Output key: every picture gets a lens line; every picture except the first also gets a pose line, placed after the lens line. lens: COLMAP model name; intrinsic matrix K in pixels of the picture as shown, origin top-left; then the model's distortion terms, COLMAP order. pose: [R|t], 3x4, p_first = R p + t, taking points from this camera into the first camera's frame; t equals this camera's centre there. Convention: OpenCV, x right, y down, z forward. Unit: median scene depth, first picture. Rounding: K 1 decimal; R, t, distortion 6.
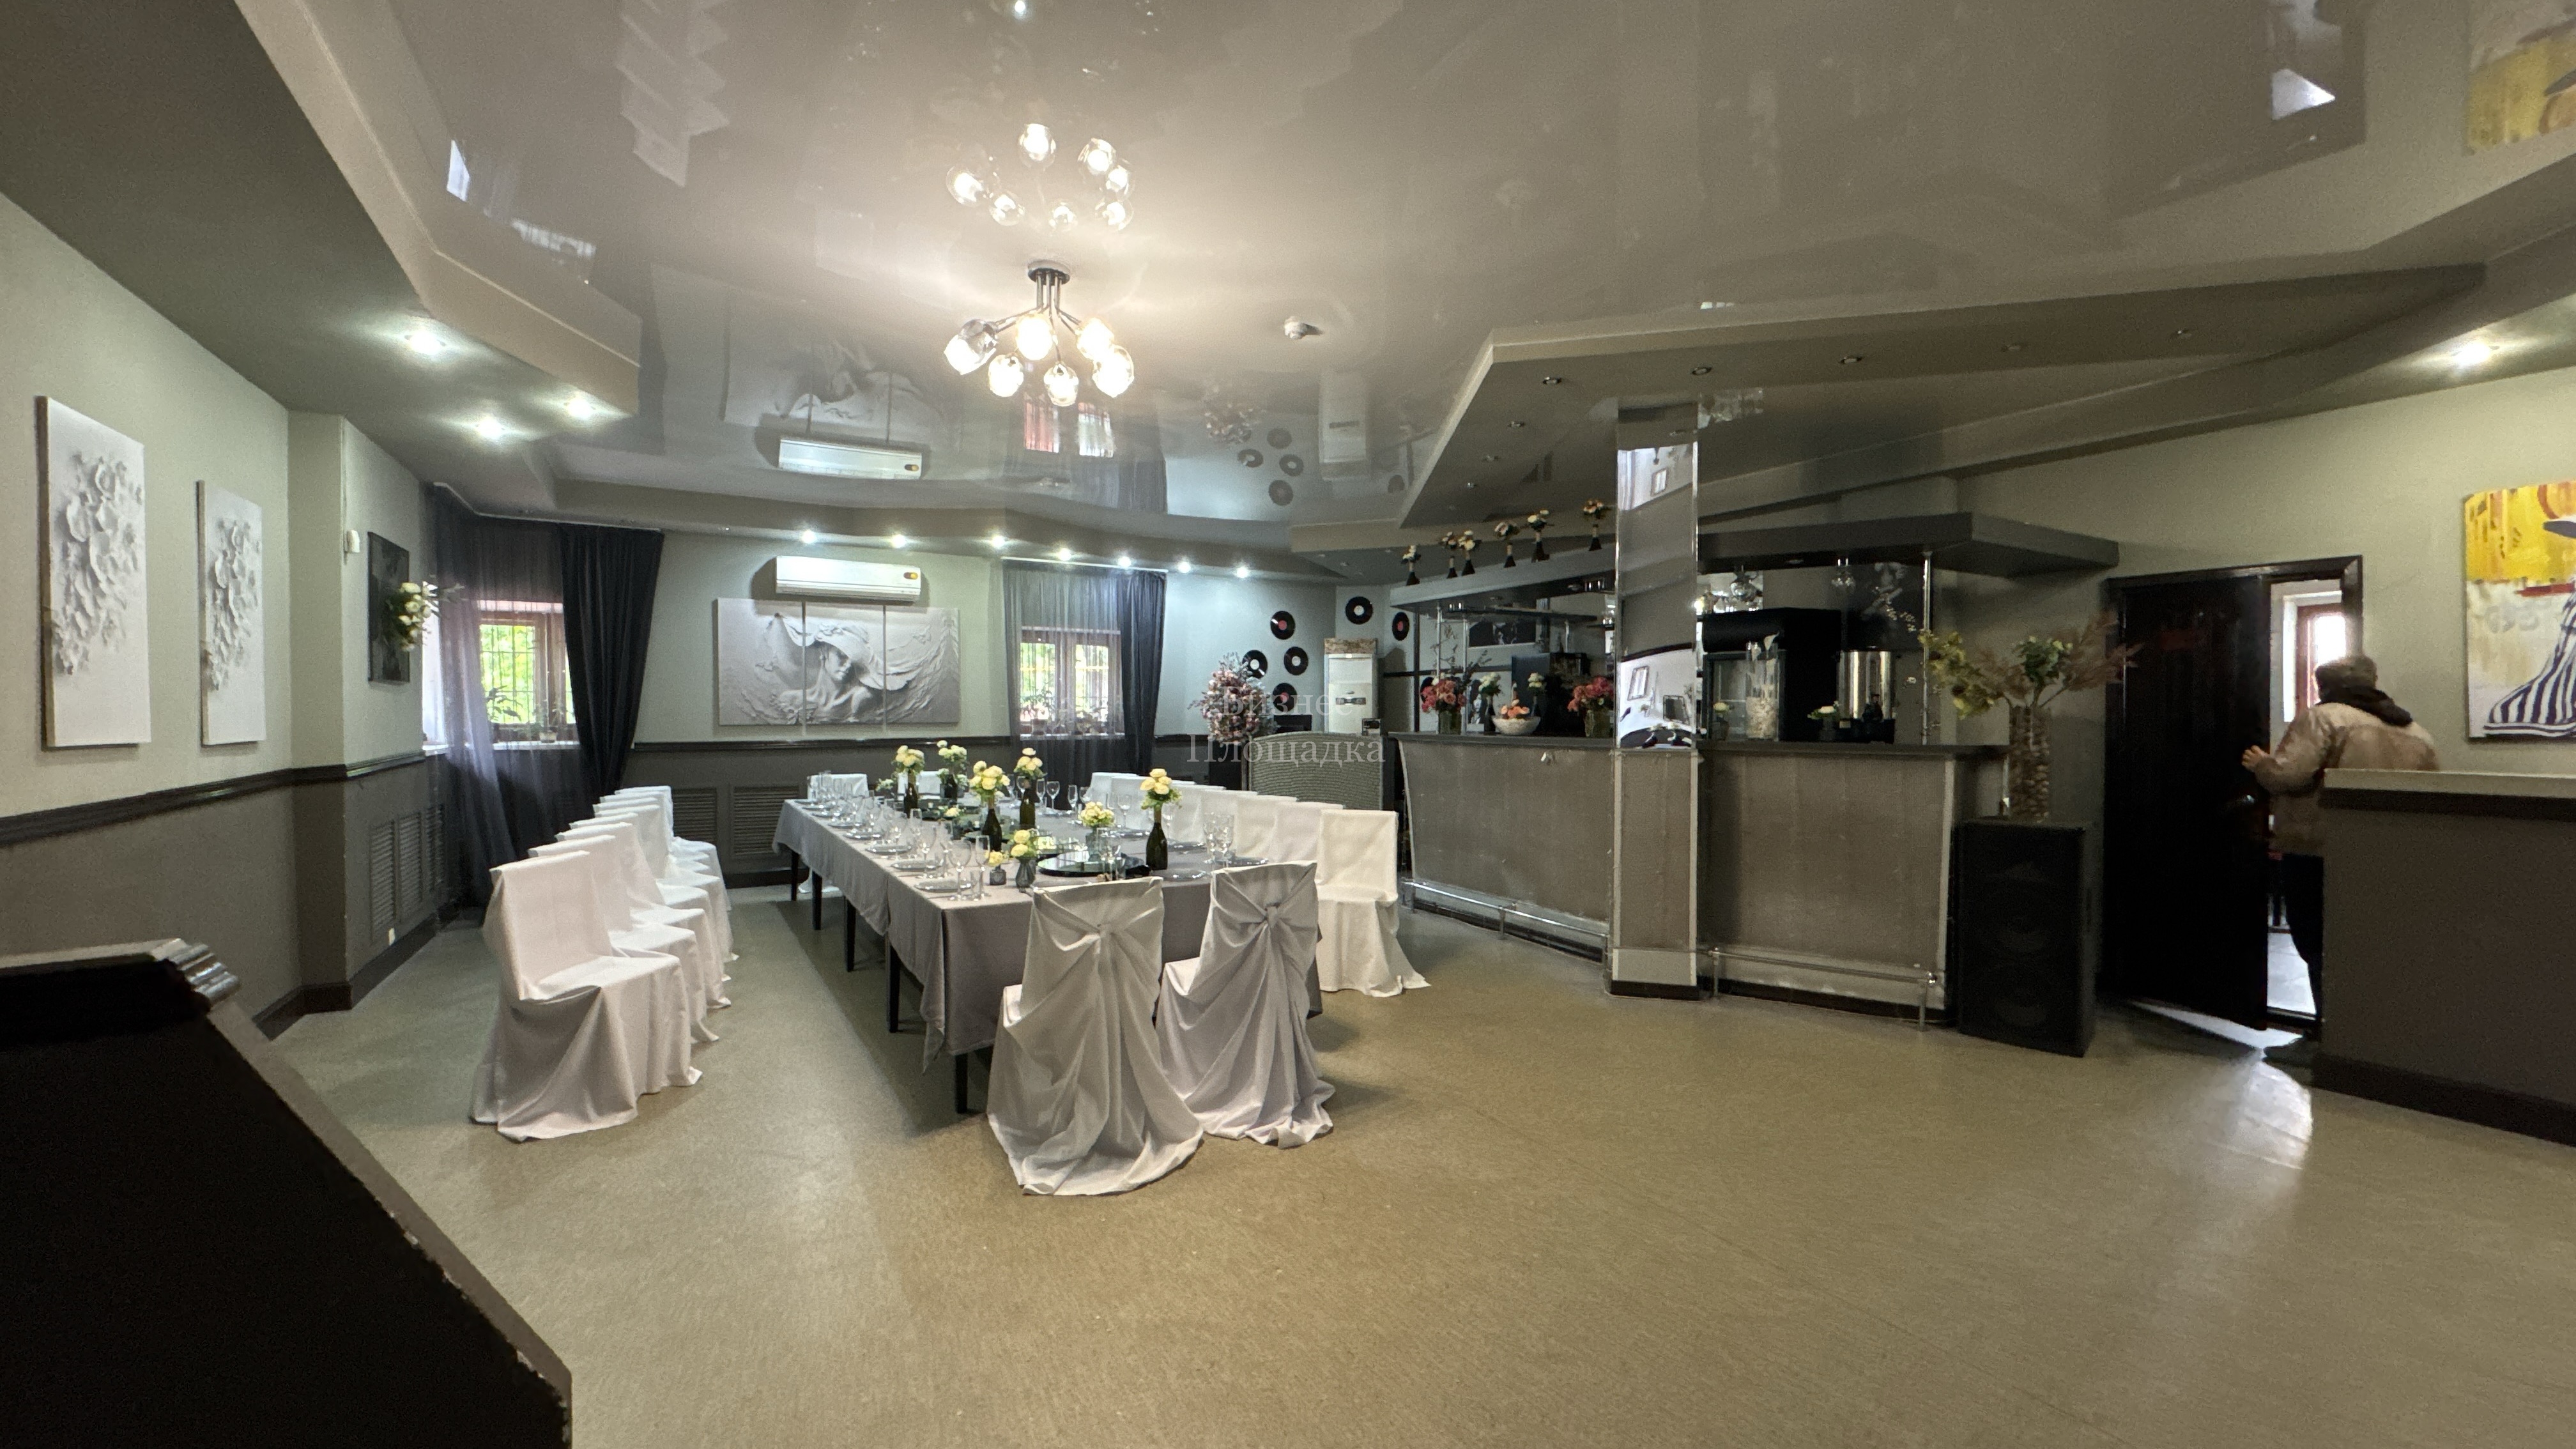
lens RADIAL K [[1026.3, 0, 1292.1], [0, 1026.3, 718.6], [0, 0, 1]] dist [0.000181, 0.000368]
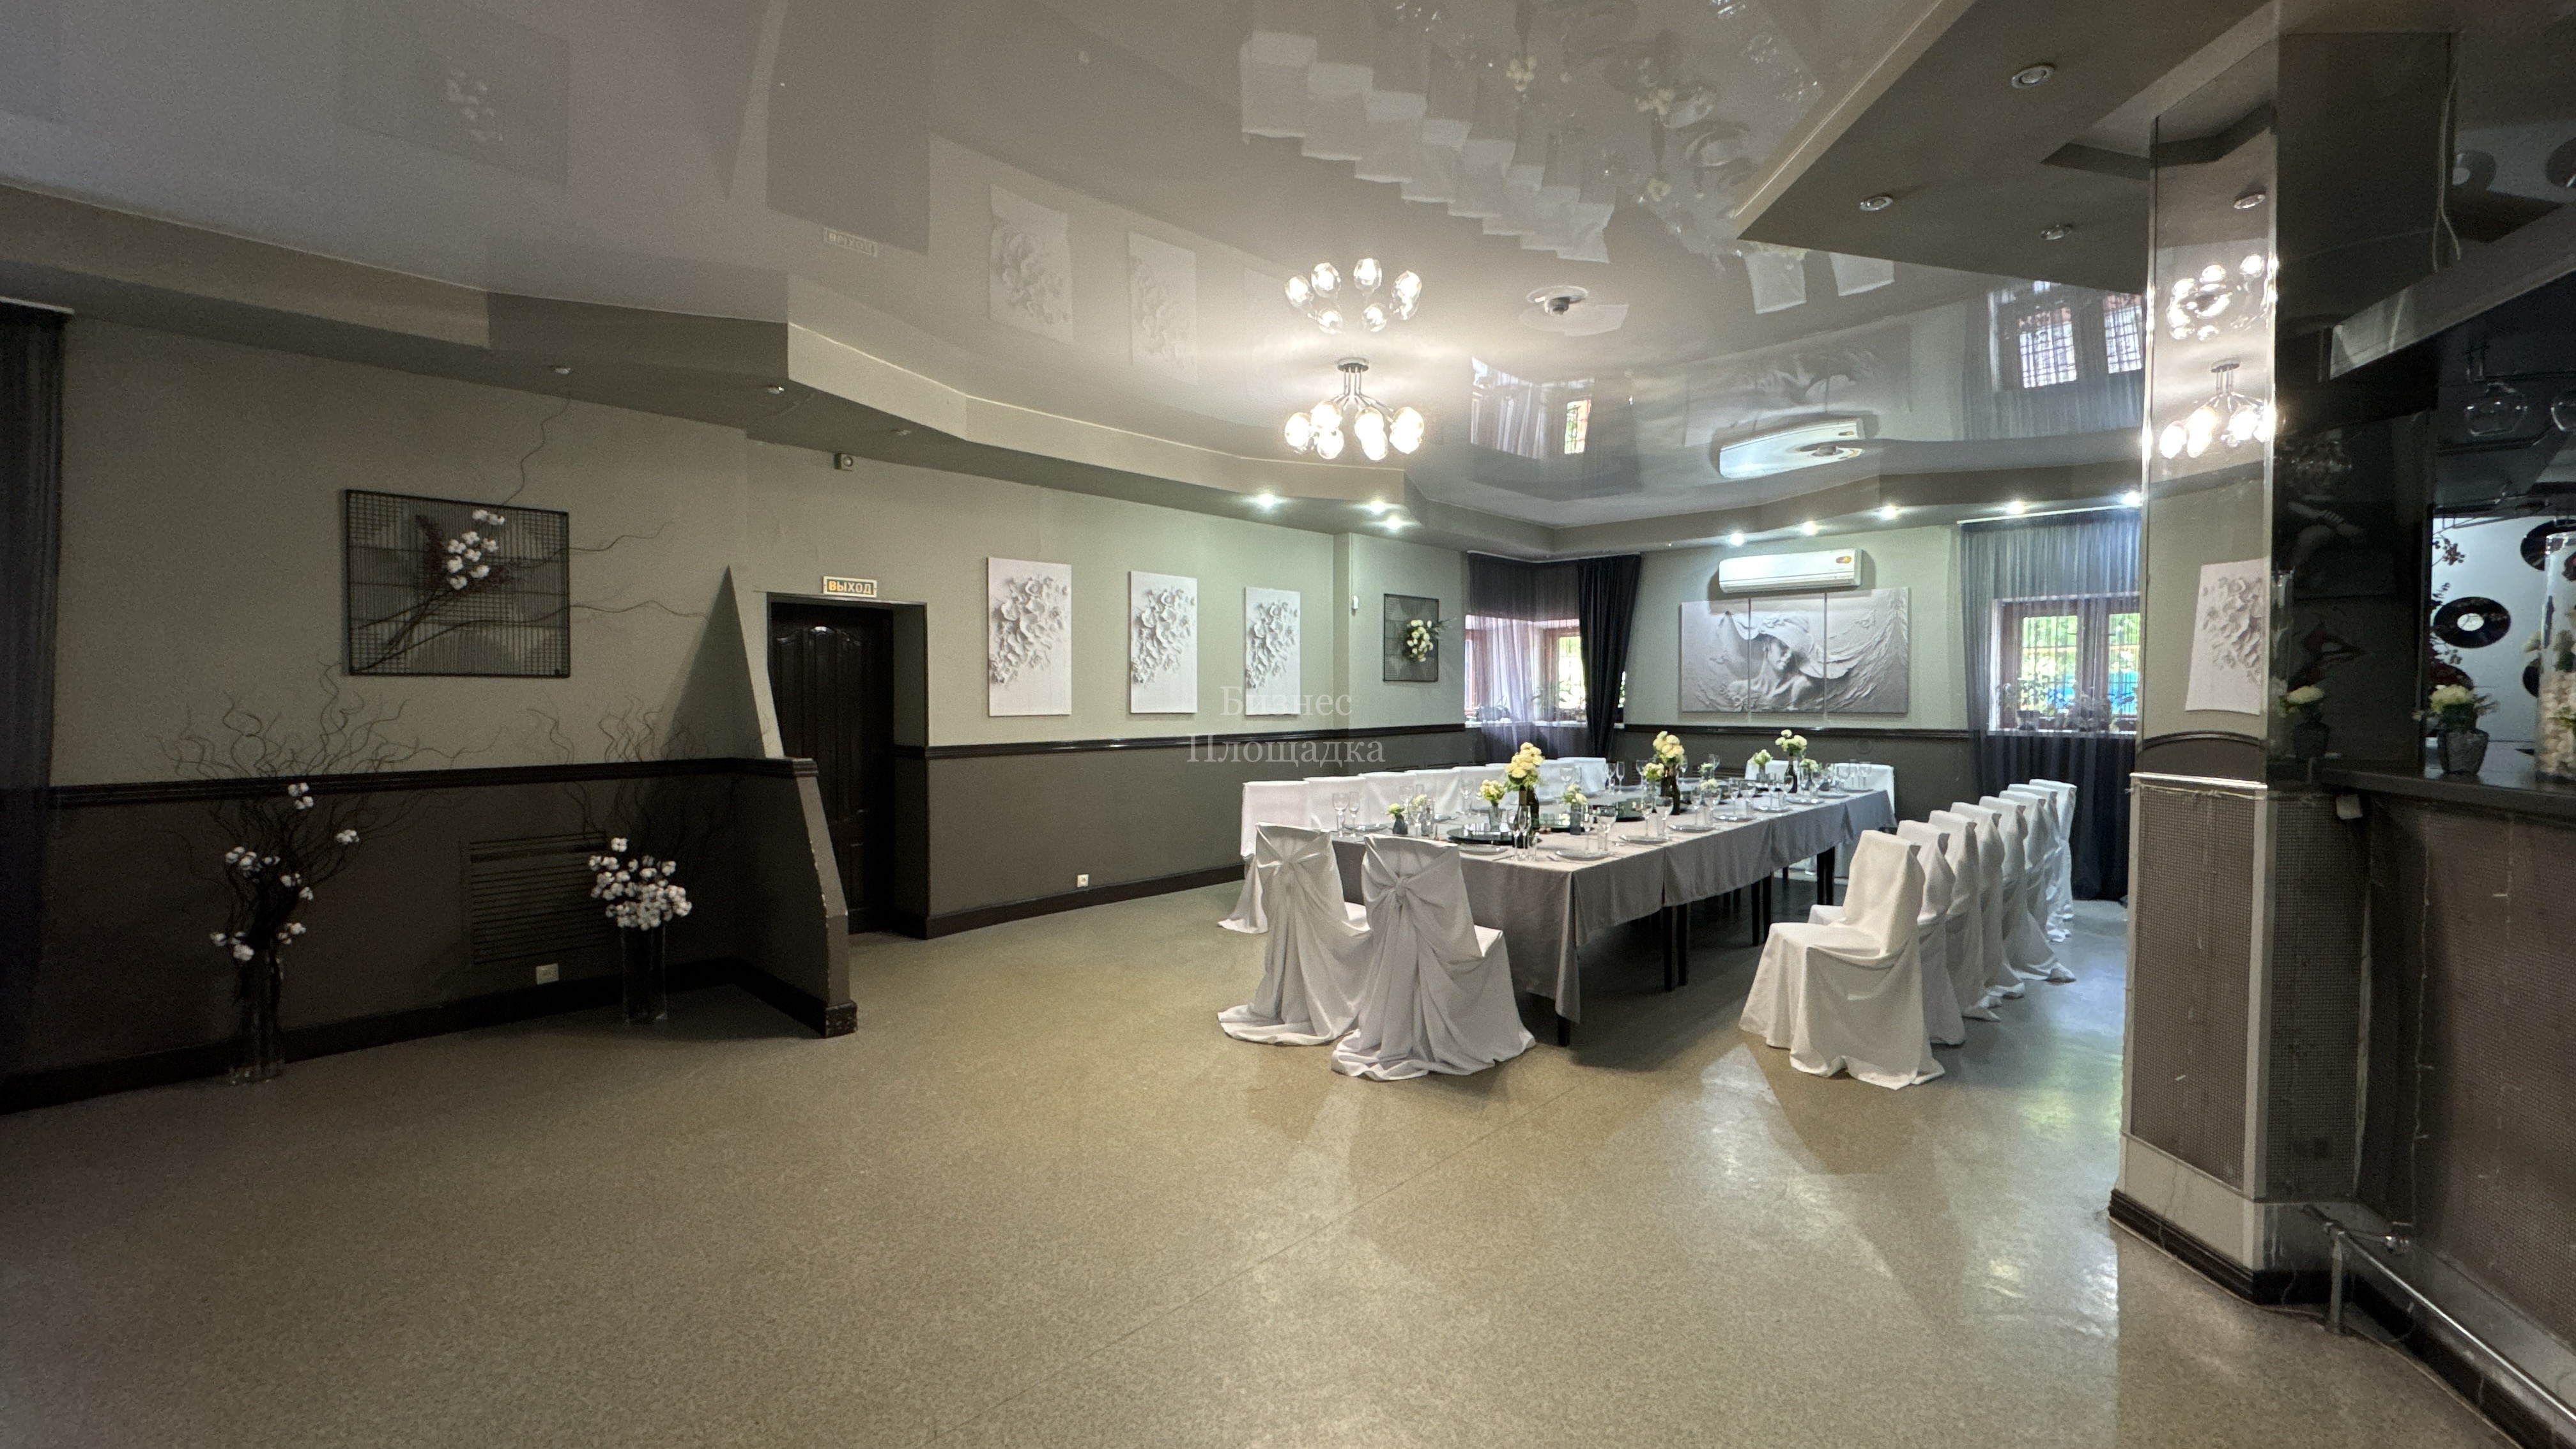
lens RADIAL K [[1026.3, 0, 1280.9], [0, 1026.3, 720.2], [0, 0, 1]] dist [0.000181, 0.000368]
pose [[0.250114, 0.023622, -0.967928, 0.445109], [-0.010210, 0.999711, 0.021760, -0.004202], [0.968163, 0.004440, 0.250283, 0.256044]]
